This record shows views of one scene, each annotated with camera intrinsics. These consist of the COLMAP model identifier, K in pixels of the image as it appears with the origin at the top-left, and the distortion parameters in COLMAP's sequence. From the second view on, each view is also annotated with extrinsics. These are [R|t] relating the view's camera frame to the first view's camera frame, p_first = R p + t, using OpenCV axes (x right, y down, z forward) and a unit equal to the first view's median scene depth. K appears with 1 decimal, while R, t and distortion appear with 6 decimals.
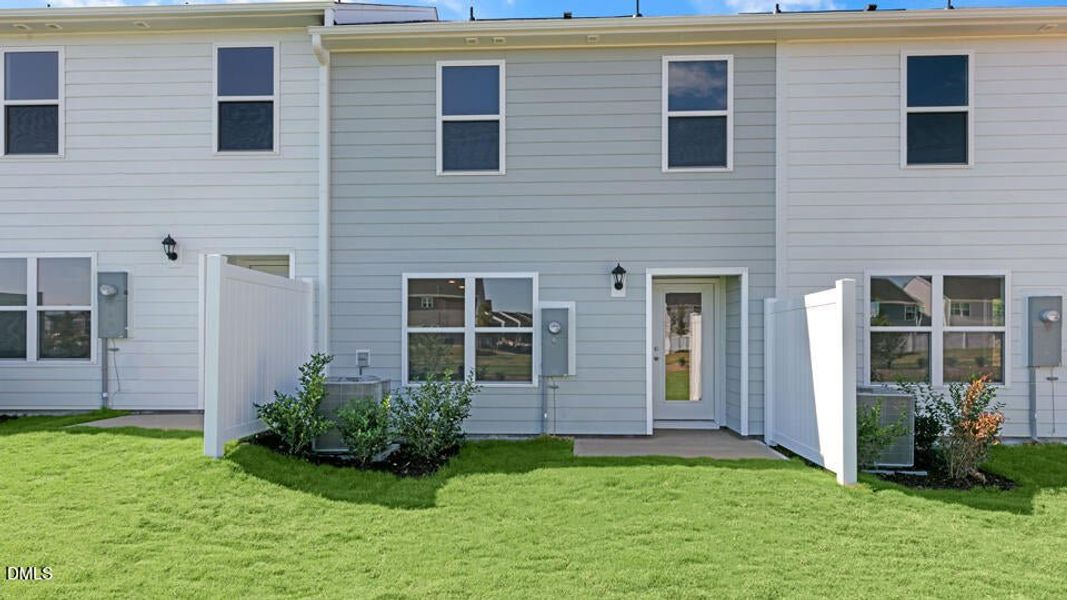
lens RADIAL K [[762.7, 0, 538.8], [0, 762.7, 301.1], [0, 0, 1]] dist [0.001852, 0.009568]
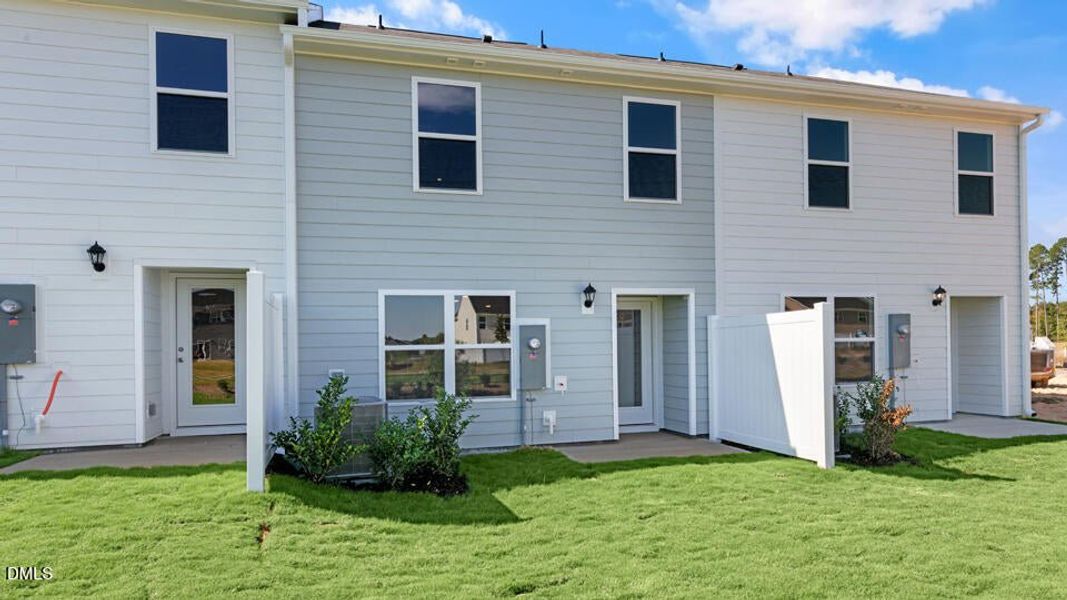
lens RADIAL K [[762.7, 0, 493.4], [0, 762.7, 312.8], [0, 0, 1]] dist [0.001852, 0.009568]
pose [[0.932121, 0.000363, 0.362146, -0.413535], [0.001057, 0.999993, -0.003723, -0.003730], [-0.362145, 0.003853, 0.932114, 0.040511]]
